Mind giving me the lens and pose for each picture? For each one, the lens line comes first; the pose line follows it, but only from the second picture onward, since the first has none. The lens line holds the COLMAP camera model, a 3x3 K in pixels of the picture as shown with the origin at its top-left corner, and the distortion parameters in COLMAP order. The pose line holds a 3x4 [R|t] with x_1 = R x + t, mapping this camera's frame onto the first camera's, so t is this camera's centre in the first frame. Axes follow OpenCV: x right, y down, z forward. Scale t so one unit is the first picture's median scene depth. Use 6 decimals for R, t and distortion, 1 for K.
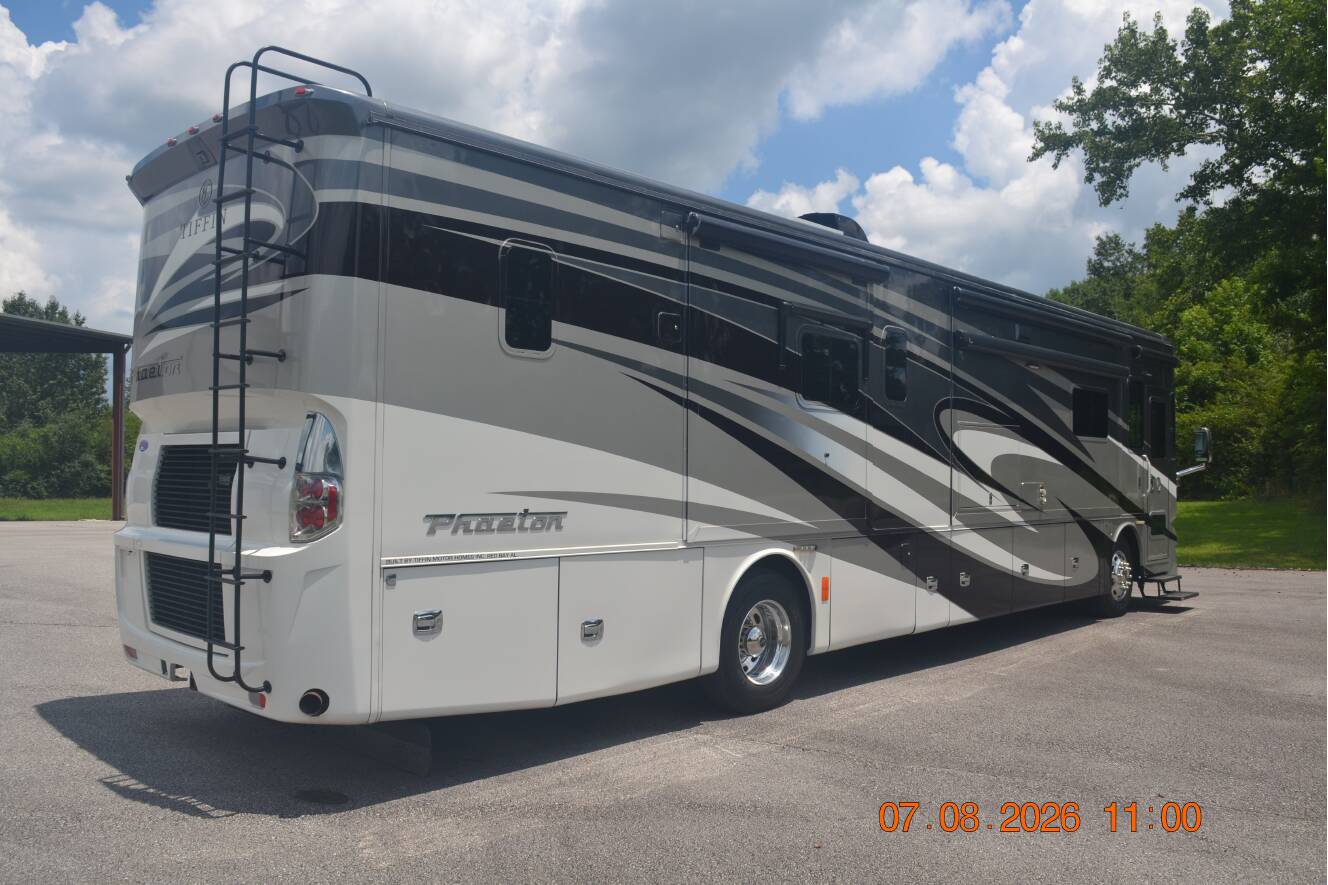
lens RADIAL K [[1061.7, 0, 664.0], [0, 1061.7, 442.5], [0, 0, 1]] dist [-0.058168, -0.005667]
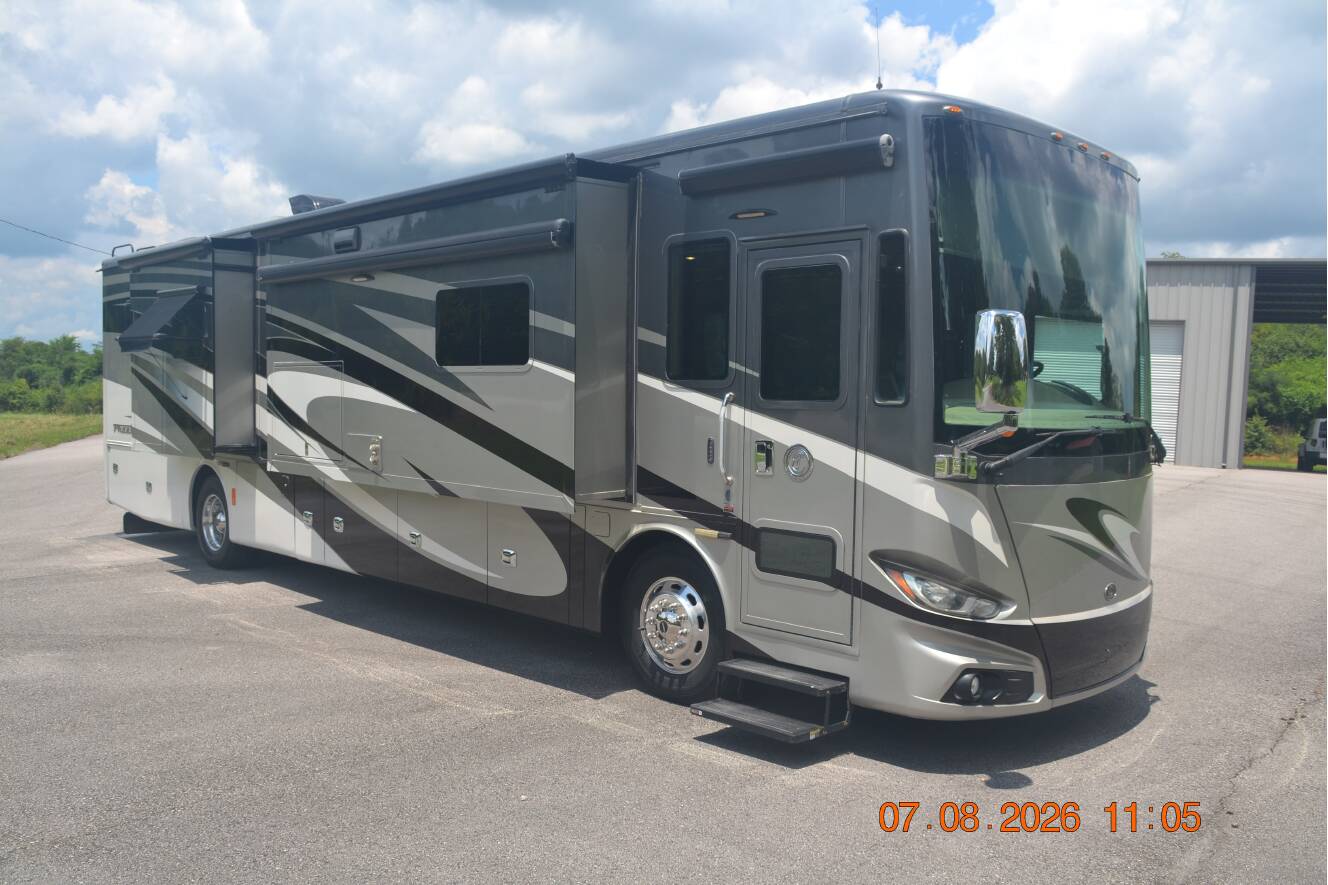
lens RADIAL K [[1108.0, 0, 663.0], [0, 1108.0, 437.2], [0, 0, 1]] dist [-0.039432, -0.004516]
pose [[-0.028626, 0.024270, -0.999296, 1.836035], [0.007652, 0.999681, 0.024060, 0.038144], [0.999561, -0.006958, -0.028803, 1.892775]]
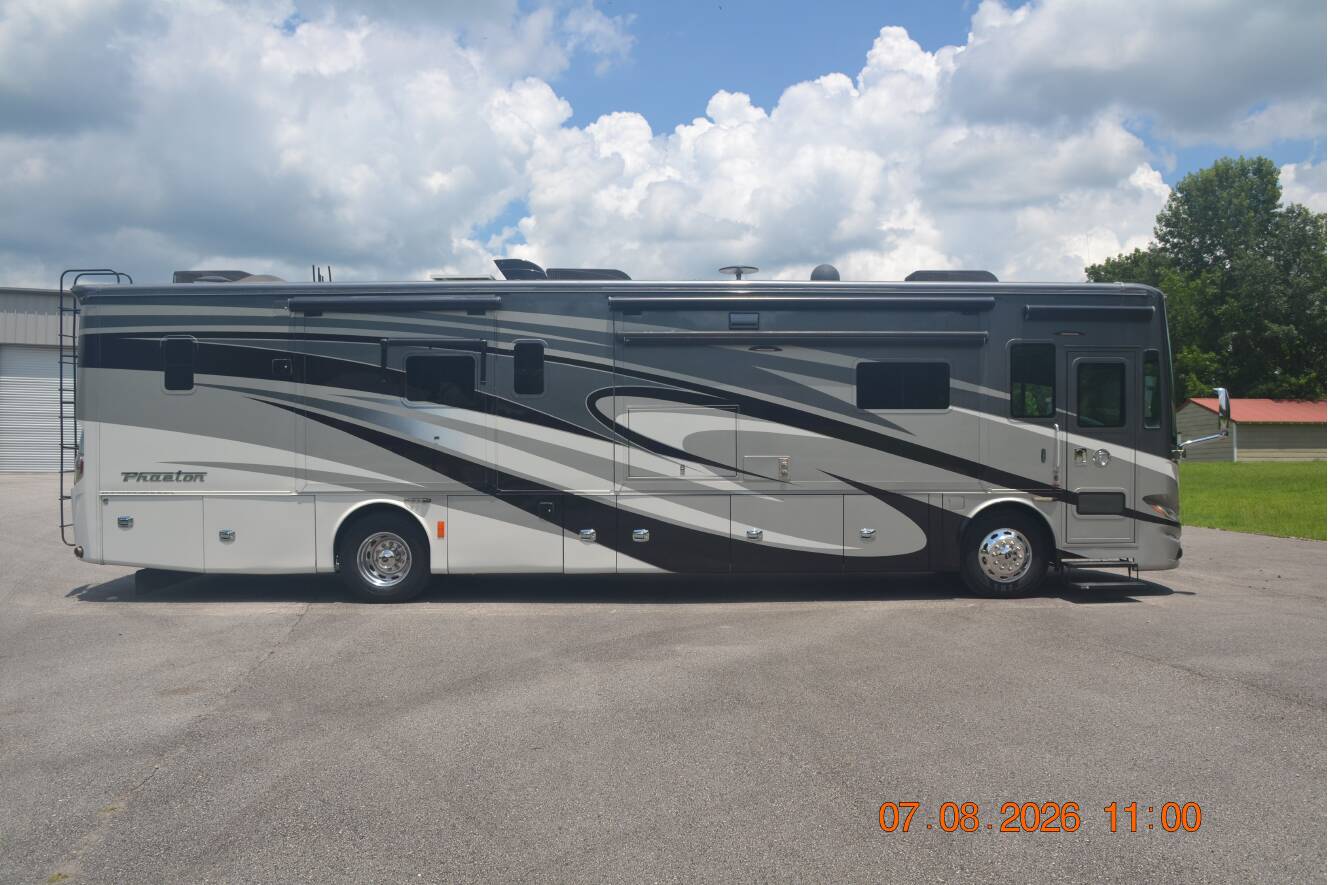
lens RADIAL K [[1051.6, 0, 663.1], [0, 1051.6, 438.7], [0, 0, 1]] dist [-0.063216, -0.003381]
pose [[0.695629, -0.011383, -0.718311, 1.665279], [0.030341, 0.999448, 0.013544, 0.003626], [0.717760, -0.031216, 0.695590, 0.262149]]
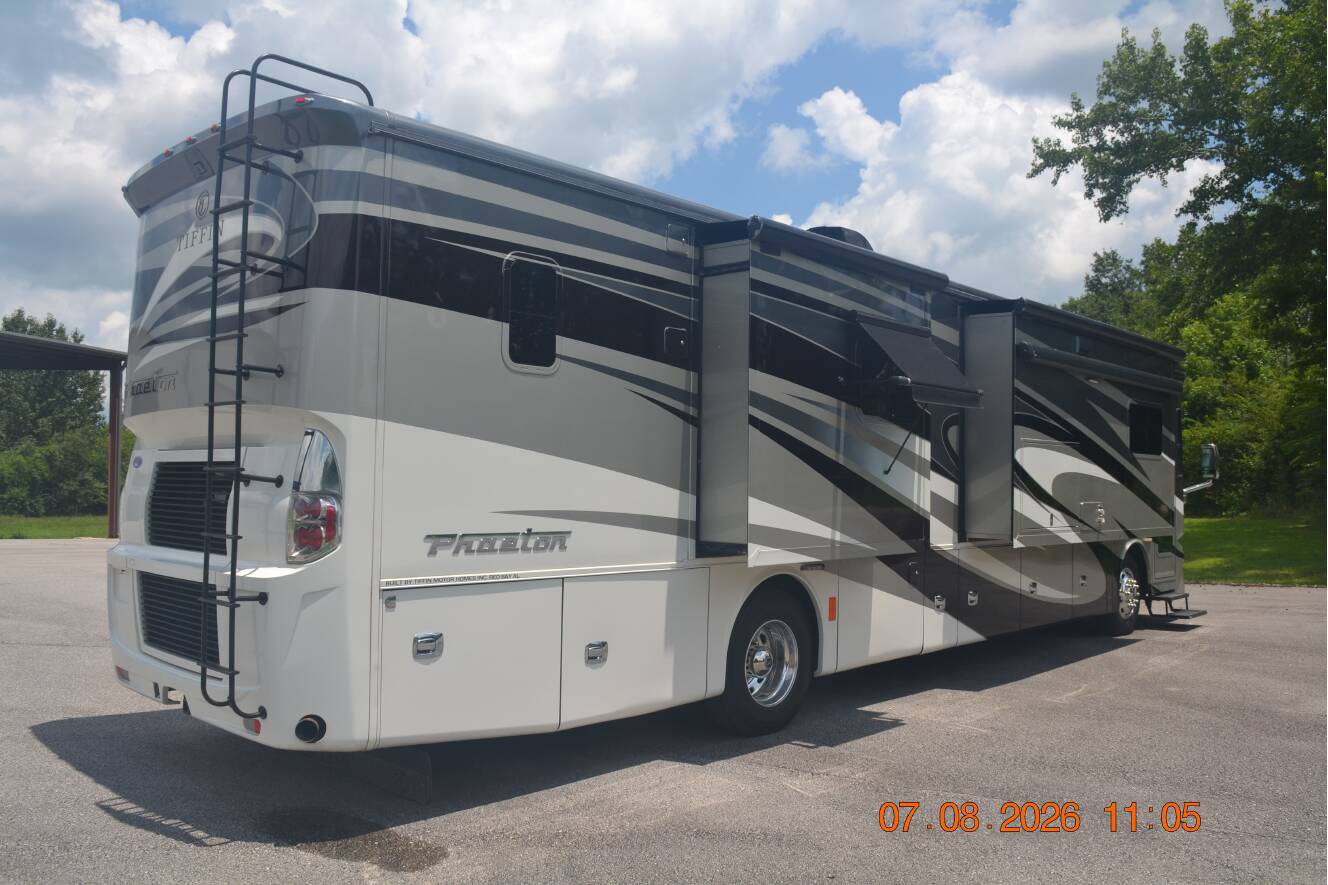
lens RADIAL K [[1061.3, 0, 663.9], [0, 1061.3, 434.7], [0, 0, 1]] dist [-0.061848, 0.004502]
pose [[0.999995, -0.001494, 0.002736, -0.007969], [0.001557, 0.999729, -0.023248, -0.000344], [-0.002700, 0.023252, 0.999726, 0.021522]]
